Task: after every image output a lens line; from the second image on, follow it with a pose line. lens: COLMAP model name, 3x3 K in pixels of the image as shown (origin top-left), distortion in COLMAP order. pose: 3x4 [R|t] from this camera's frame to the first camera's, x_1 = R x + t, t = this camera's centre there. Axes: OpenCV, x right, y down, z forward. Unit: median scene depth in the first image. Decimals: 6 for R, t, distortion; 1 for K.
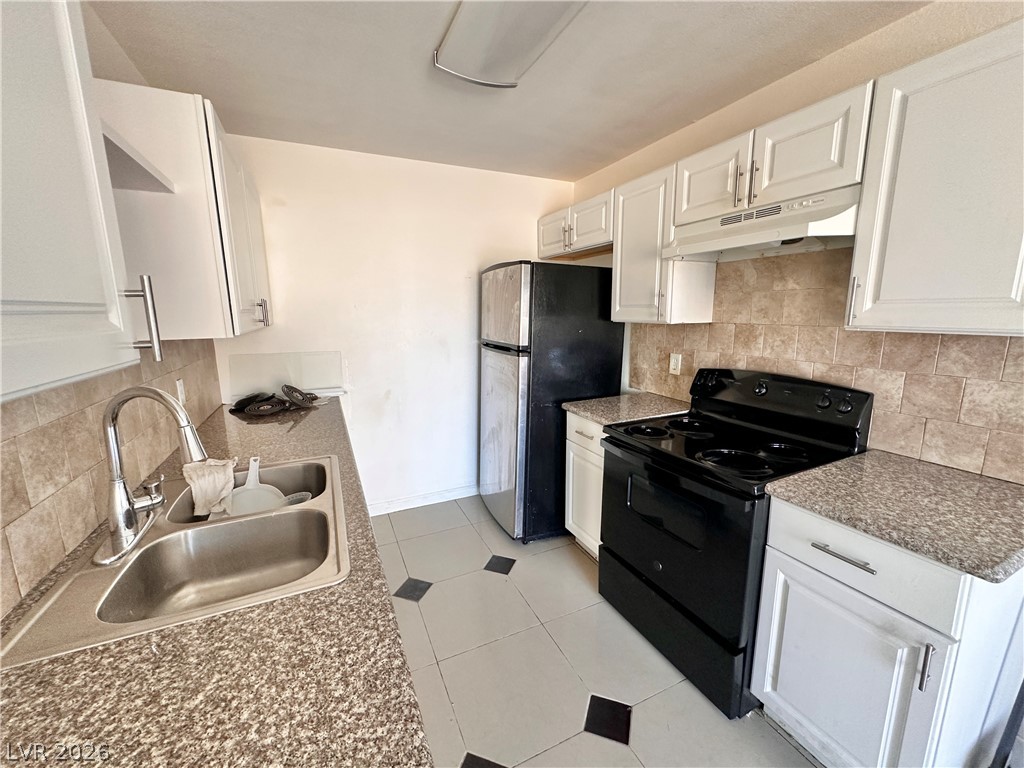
lens RADIAL K [[410.0, 0, 511.8], [0, 410.0, 381.3], [0, 0, 1]] dist [-0.001816, 0.000930]
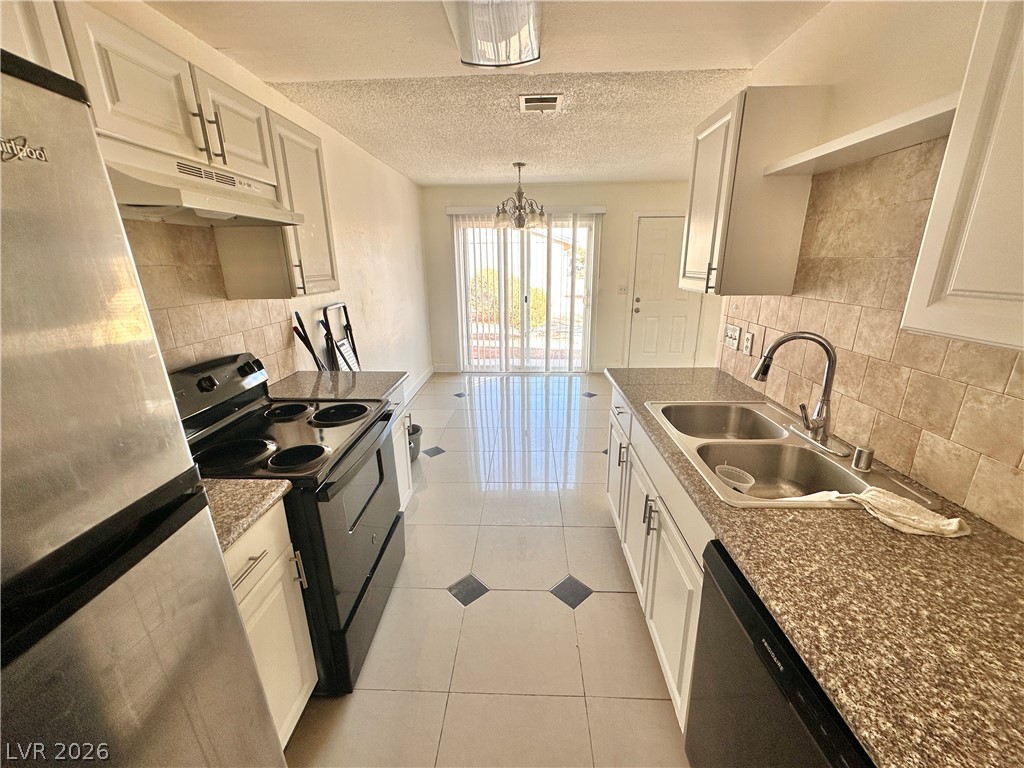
lens RADIAL K [[410.0, 0, 509.0], [0, 410.0, 392.7], [0, 0, 1]] dist [-0.001816, 0.000930]
pose [[-0.885899, -0.117635, 0.448715, -0.384690], [0.102089, 0.894155, 0.435964, -0.318426], [-0.452506, 0.432029, -0.780122, 1.602359]]
